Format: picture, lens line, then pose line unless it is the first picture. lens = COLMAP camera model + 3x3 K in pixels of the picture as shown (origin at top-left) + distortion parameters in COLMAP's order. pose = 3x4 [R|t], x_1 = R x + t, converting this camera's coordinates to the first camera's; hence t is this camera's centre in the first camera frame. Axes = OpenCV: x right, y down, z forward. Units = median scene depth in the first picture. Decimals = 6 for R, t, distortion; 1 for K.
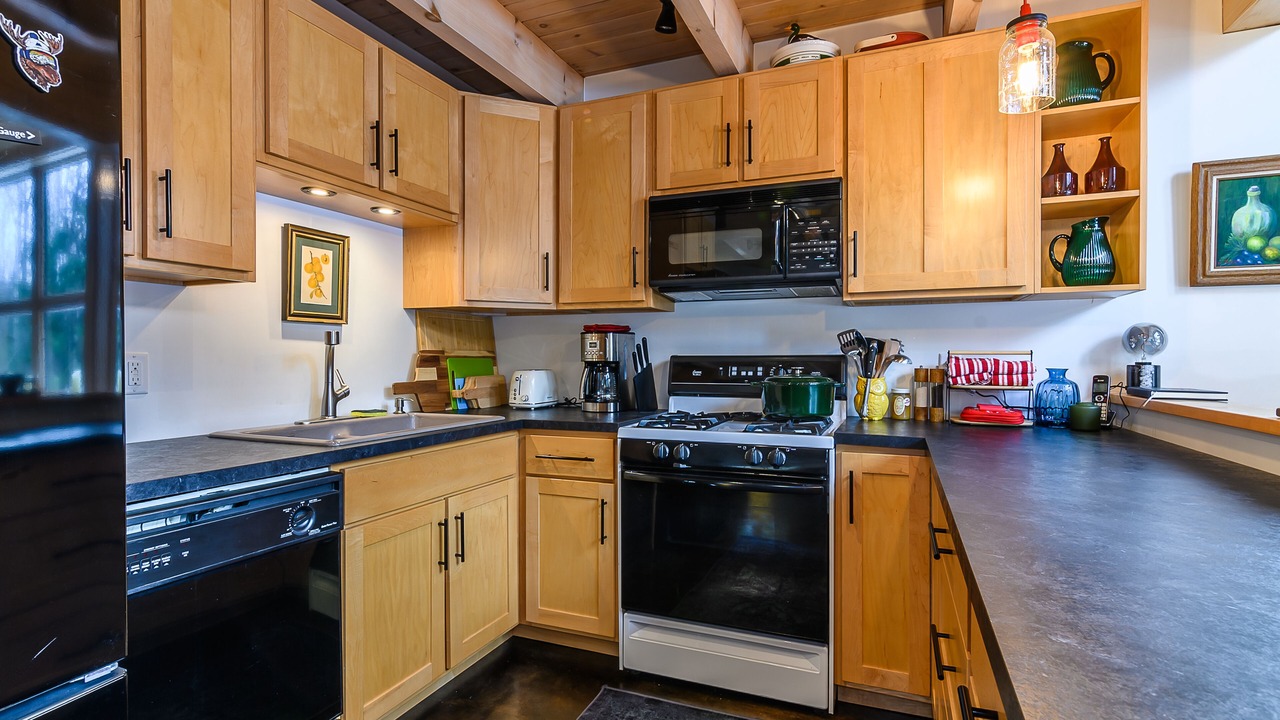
lens RADIAL K [[623.5, 0, 634.6], [0, 623.5, 362.9], [0, 0, 1]] dist [0.000303, 0.000842]
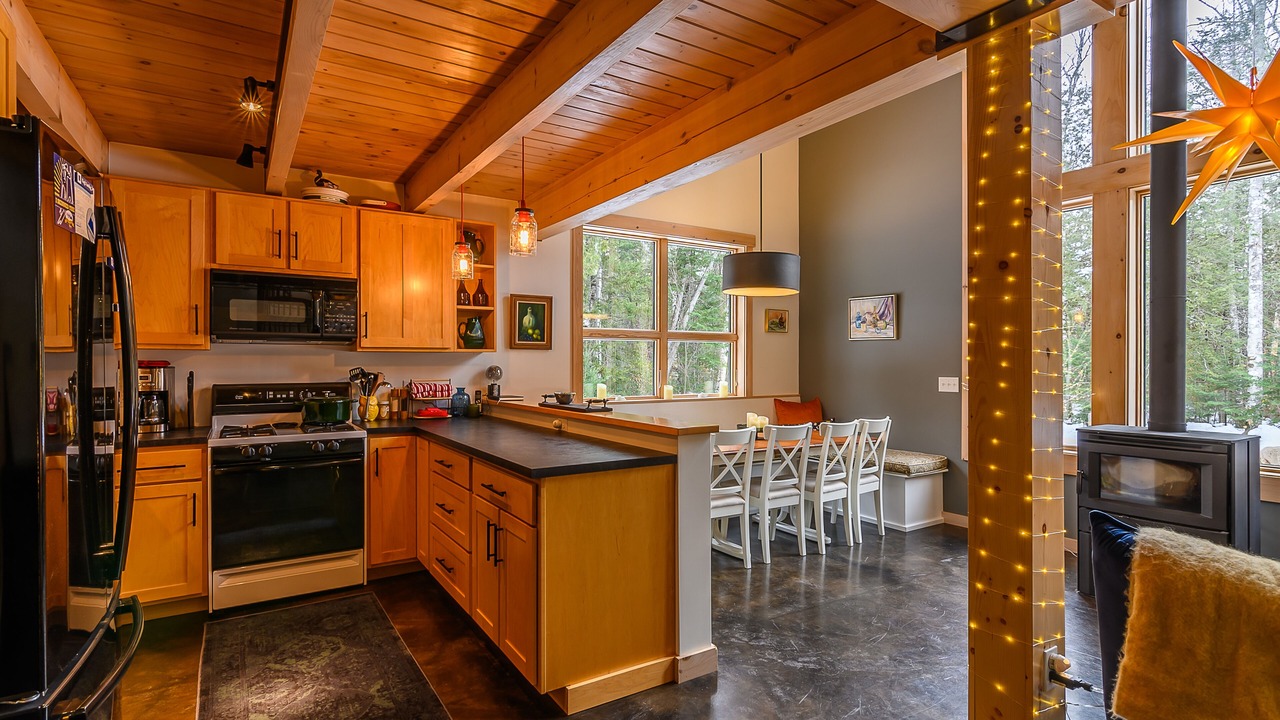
lens RADIAL K [[623.5, 0, 634.6], [0, 623.5, 362.9], [0, 0, 1]] dist [0.000303, 0.000842]
pose [[0.569467, -0.000391, 0.822014, -0.617094], [0.006032, 0.999975, -0.003703, -0.056284], [-0.821992, 0.007068, 0.569455, -0.570537]]
